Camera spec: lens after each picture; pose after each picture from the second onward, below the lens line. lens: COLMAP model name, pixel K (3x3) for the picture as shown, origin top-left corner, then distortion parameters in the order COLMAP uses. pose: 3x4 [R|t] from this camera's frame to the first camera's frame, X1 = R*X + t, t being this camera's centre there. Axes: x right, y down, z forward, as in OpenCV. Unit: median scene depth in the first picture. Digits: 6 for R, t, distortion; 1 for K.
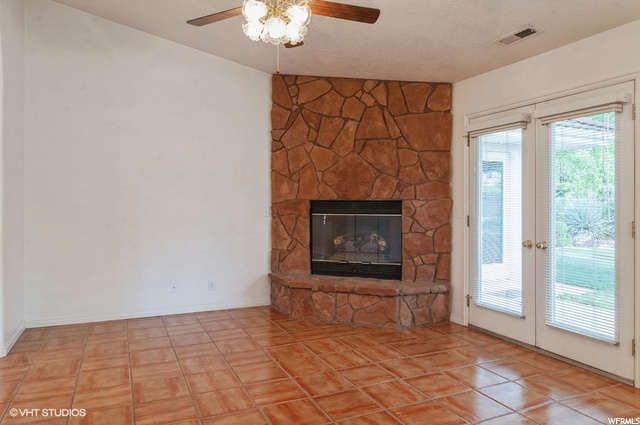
lens RADIAL K [[437.3, 0, 320.3], [0, 437.3, 206.1], [0, 0, 1]] dist [-0.005756, -0.002314]
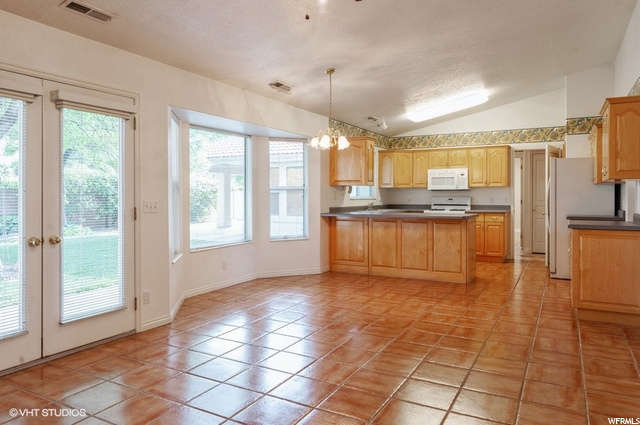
lens RADIAL K [[437.3, 0, 319.9], [0, 437.3, 212.1], [0, 0, 1]] dist [-0.005756, -0.002314]
pose [[-0.590679, -0.033389, 0.806215, -0.559943], [0.004248, 0.999001, 0.044486, -0.007372], [-0.806895, 0.029701, -0.589947, 1.117266]]
